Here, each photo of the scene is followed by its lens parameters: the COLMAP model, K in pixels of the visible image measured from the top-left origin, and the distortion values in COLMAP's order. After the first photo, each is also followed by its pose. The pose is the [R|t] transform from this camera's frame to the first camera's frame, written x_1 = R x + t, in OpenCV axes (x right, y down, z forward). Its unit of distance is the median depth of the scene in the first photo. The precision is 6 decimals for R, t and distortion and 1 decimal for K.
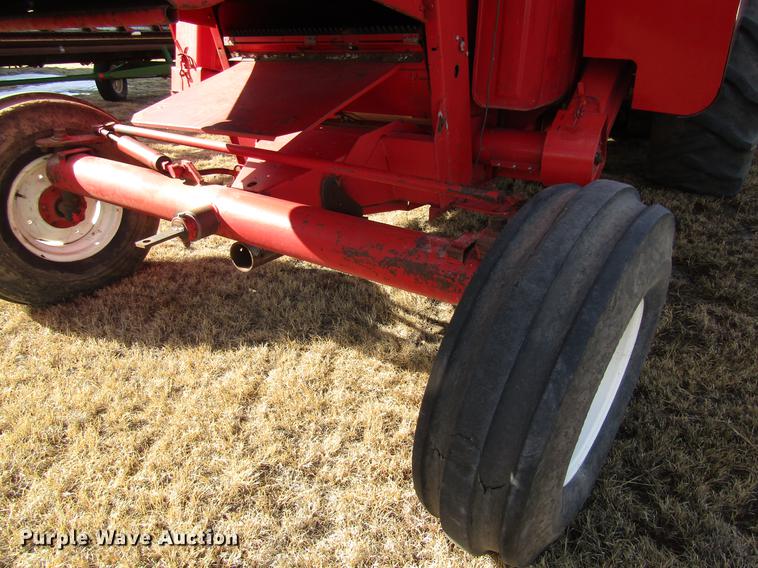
lens RADIAL K [[538.9, 0, 378.0], [0, 538.9, 282.4], [0, 0, 1]] dist [-0.009004, -0.005570]
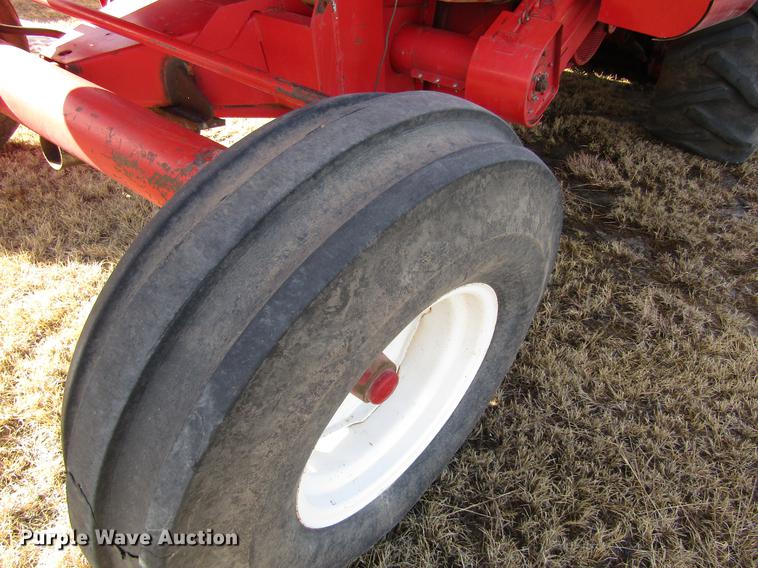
lens RADIAL K [[538.9, 0, 378.7], [0, 538.9, 285.9], [0, 0, 1]] dist [-0.009004, -0.005570]
pose [[0.990174, 0.139840, 0.000770, 0.214593], [-0.138407, 0.979211, 0.148287, -0.030838], [0.019983, -0.146936, 0.988944, 0.196780]]
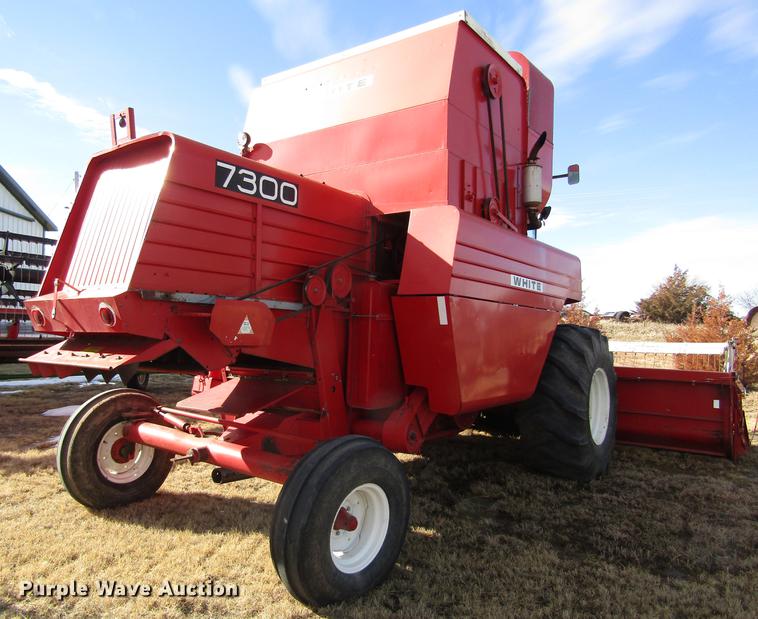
lens RADIAL K [[592.7, 0, 332.6], [0, 592.7, 306.0], [0, 0, 1]] dist [0.007714, -0.000602]
pose [[0.994897, 0.027294, -0.097133, 0.312079], [-0.069045, 0.886164, -0.458199, 0.320138], [0.073570, 0.462567, 0.883527, -1.011739]]
